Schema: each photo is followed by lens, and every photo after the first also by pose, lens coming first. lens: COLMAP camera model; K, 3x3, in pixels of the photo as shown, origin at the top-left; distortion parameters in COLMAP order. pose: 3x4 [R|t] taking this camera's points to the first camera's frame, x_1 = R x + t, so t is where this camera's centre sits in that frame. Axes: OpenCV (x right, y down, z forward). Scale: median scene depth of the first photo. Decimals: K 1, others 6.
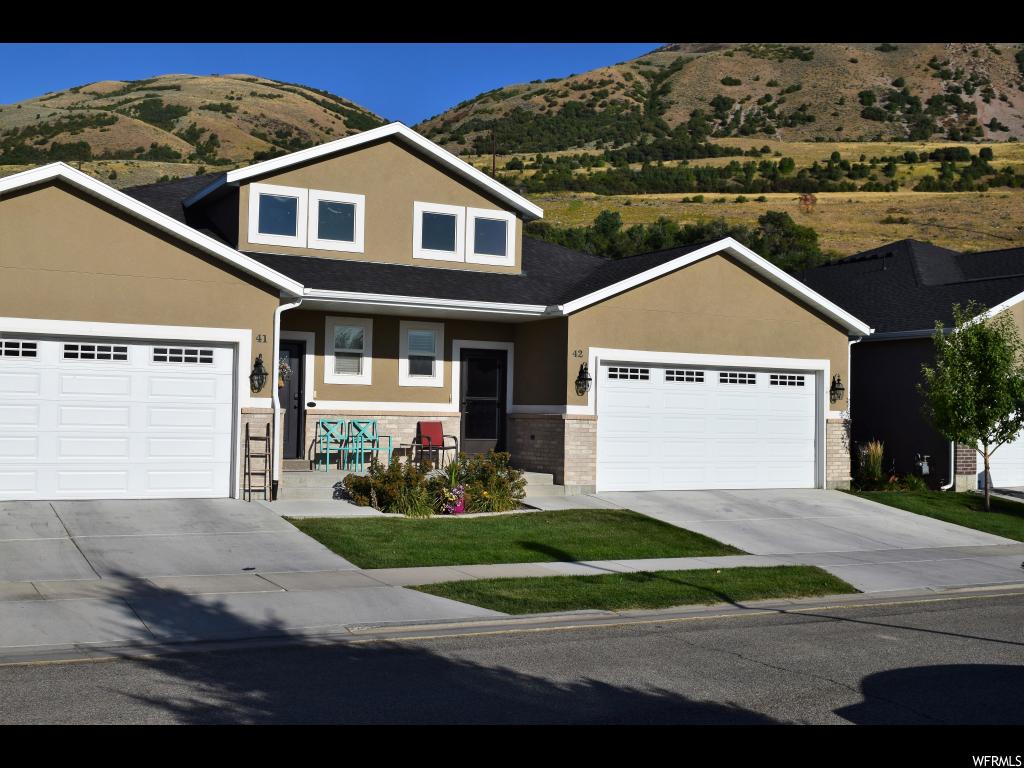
lens RADIAL K [[1219.0, 0, 512.0], [0, 1219.0, 384.0], [0, 0, 1]] dist [-0.039620, -0.035588]
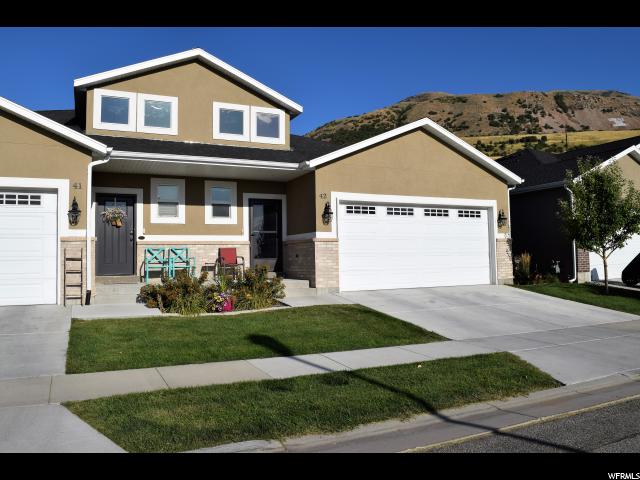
lens RADIAL K [[500.6, 0, 320.9], [0, 500.6, 236.3], [0, 0, 1]] dist [-0.086877, 0.015236]
pose [[0.997842, -0.038082, -0.053495, 0.079130], [0.036843, 0.999034, -0.023964, 0.035845], [0.054356, 0.021942, 0.998281, 0.400728]]
